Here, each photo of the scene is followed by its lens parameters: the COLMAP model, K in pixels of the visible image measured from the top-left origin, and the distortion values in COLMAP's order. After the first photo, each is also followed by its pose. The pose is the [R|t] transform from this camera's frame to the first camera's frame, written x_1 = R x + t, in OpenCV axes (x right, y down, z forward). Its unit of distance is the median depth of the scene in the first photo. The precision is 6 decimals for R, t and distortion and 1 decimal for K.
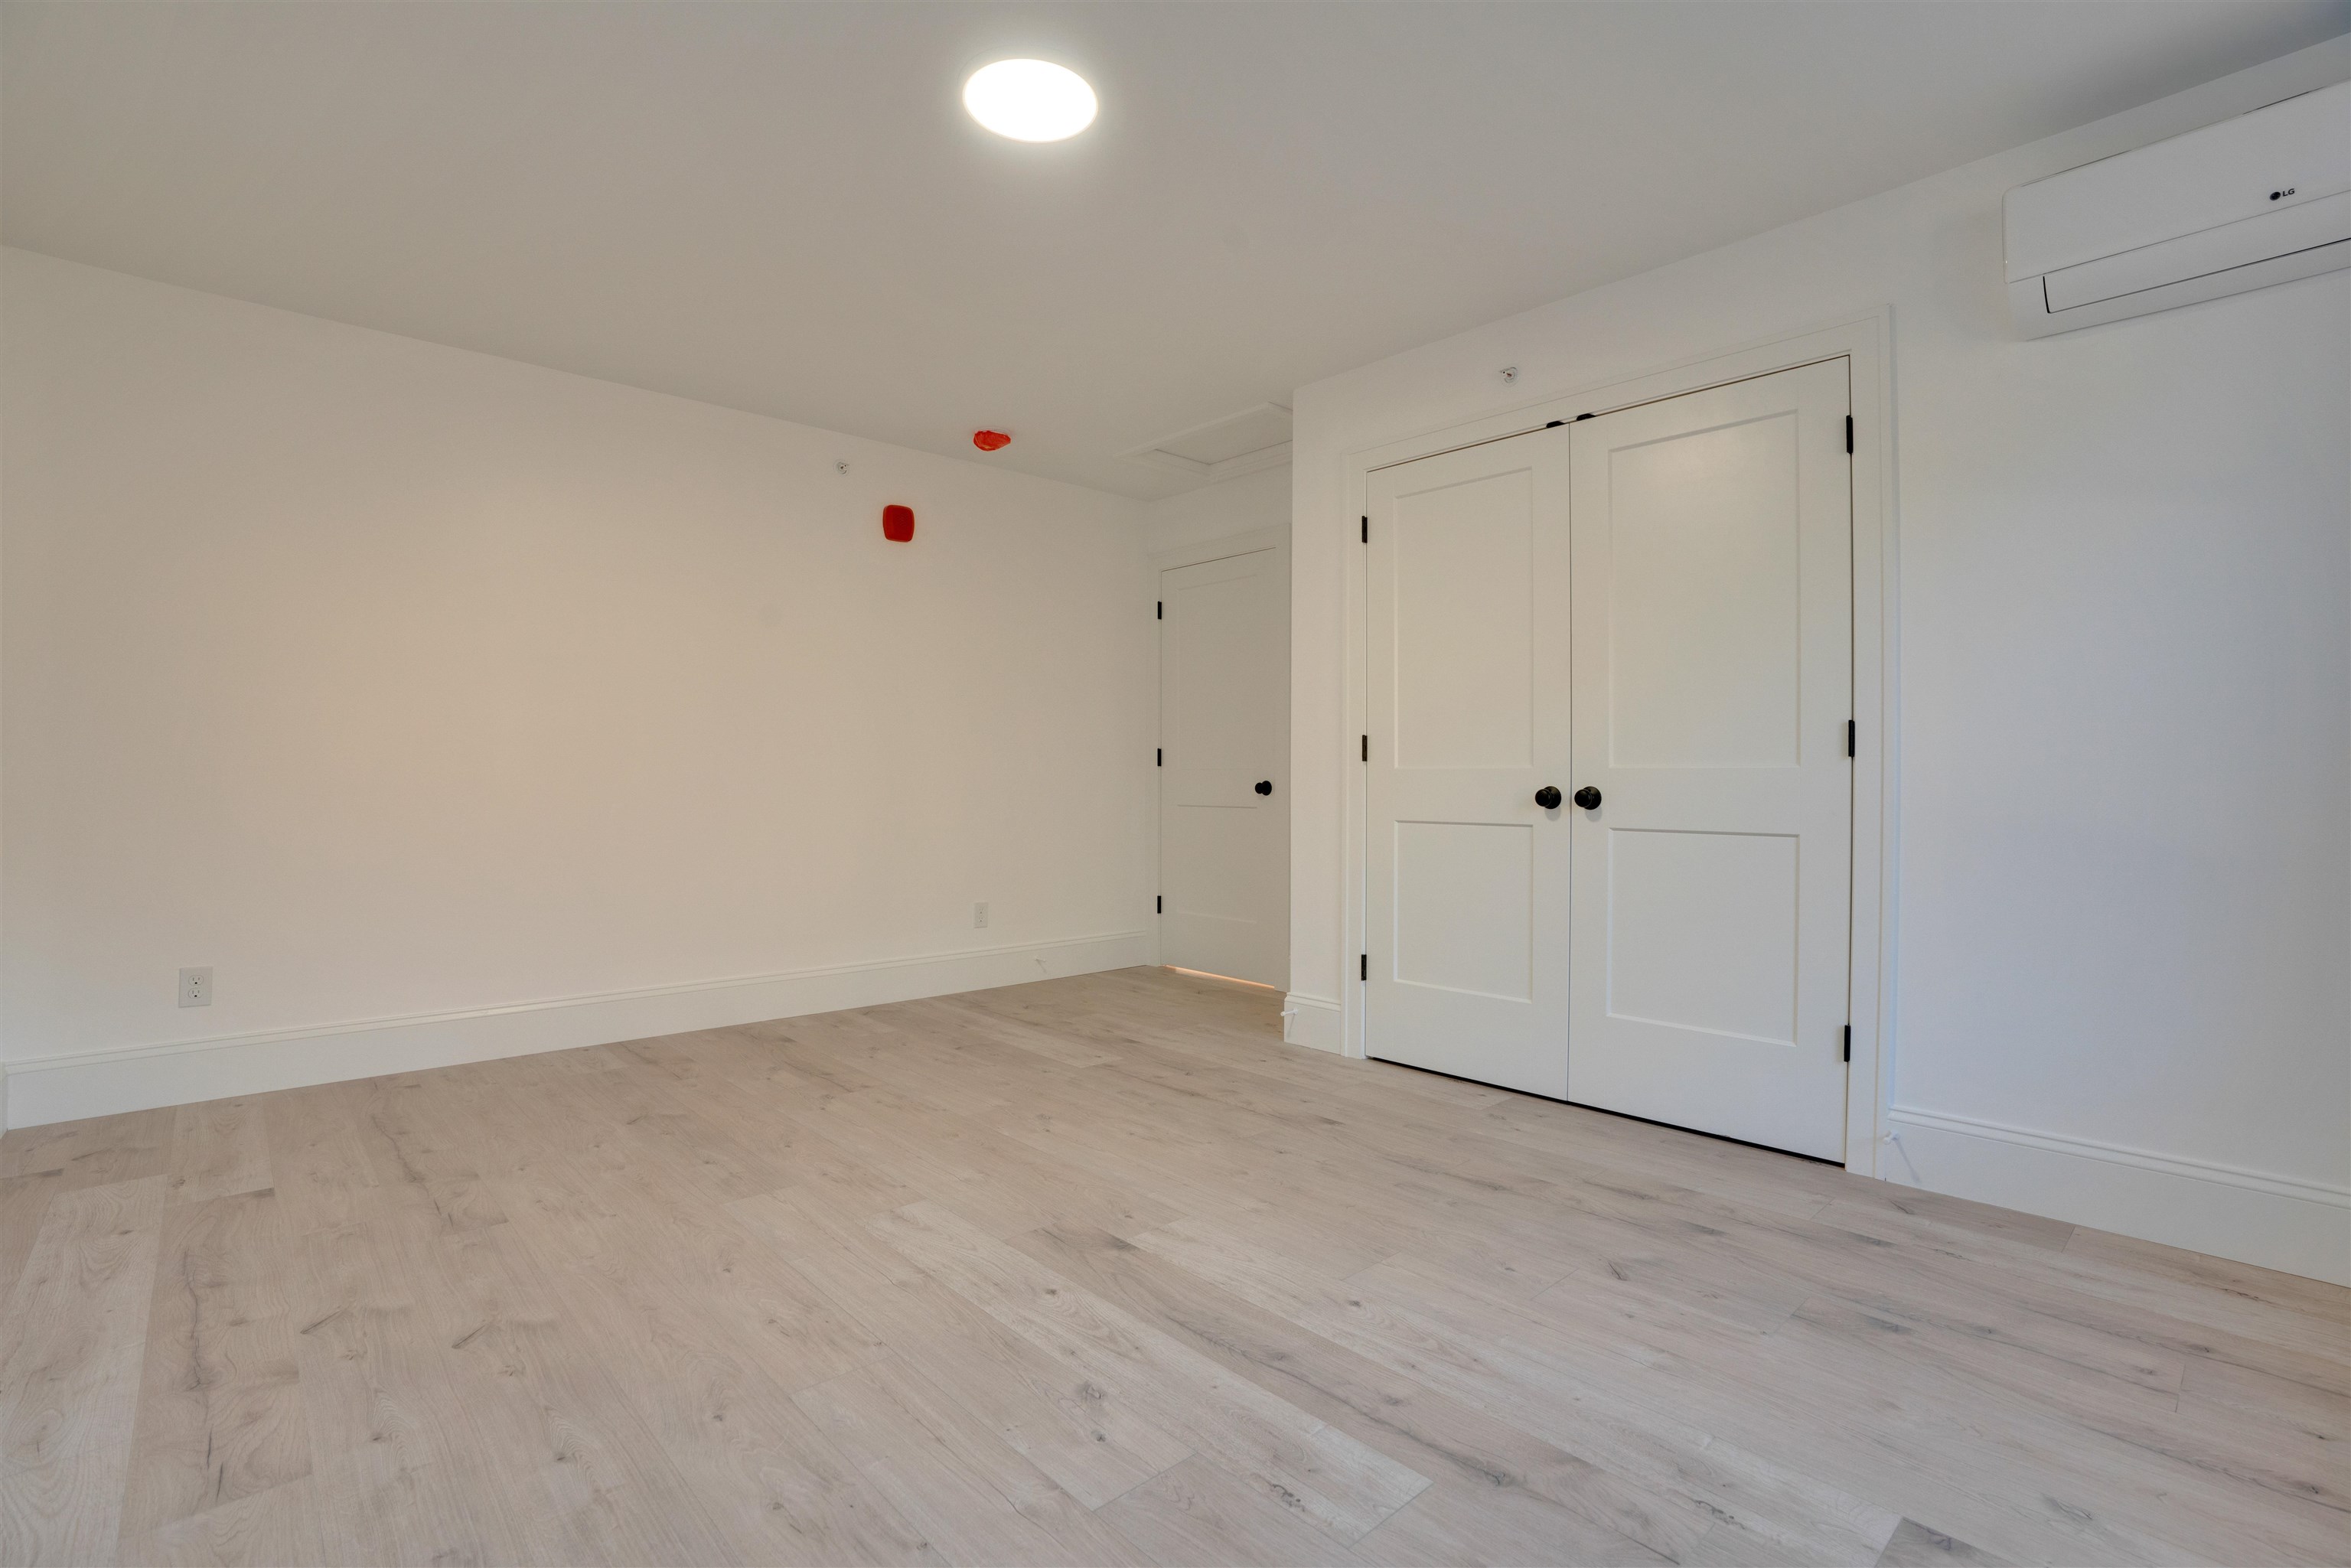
lens RADIAL K [[1070.0, 0, 1173.7], [0, 1070.0, 781.8], [0, 0, 1]] dist [-0.012696, 0.002301]
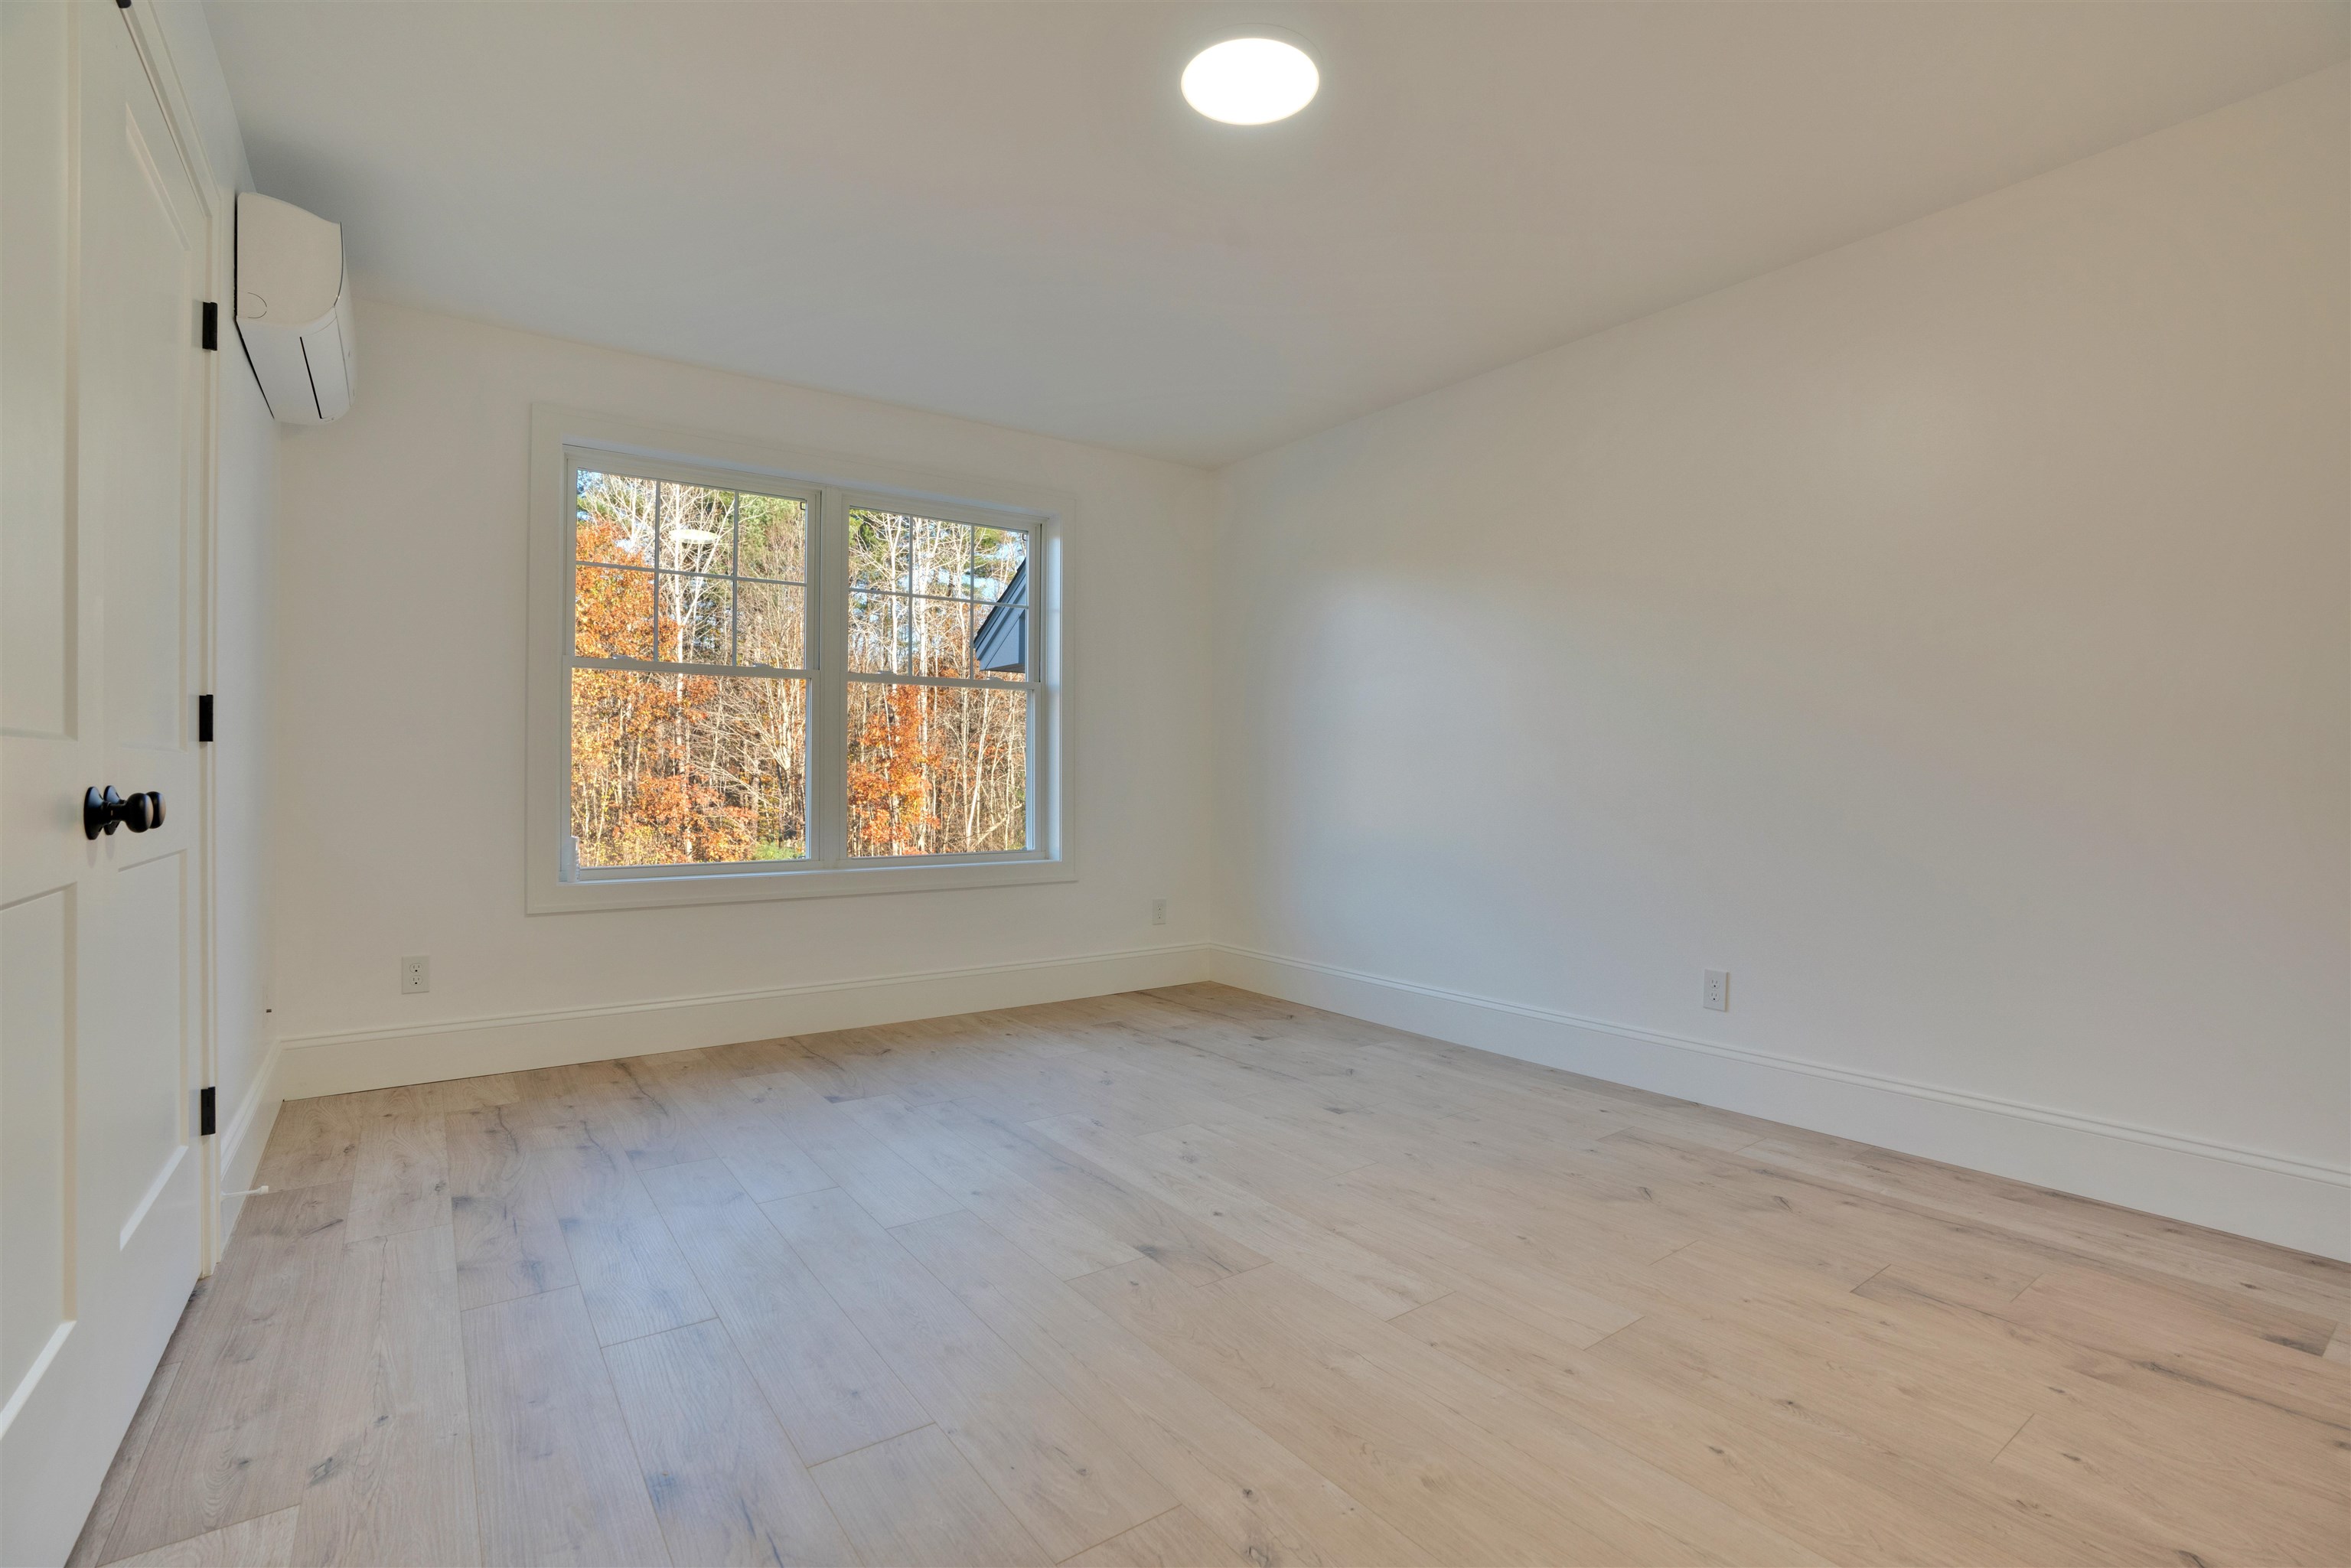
lens RADIAL K [[1070.0, 0, 1173.8], [0, 1070.0, 777.5], [0, 0, 1]] dist [-0.012696, 0.002301]
pose [[-0.992576, -0.005417, 0.121508, -0.204483], [-0.004857, 0.999976, 0.004912, -0.006972], [-0.121531, 0.004285, -0.992578, 2.147292]]
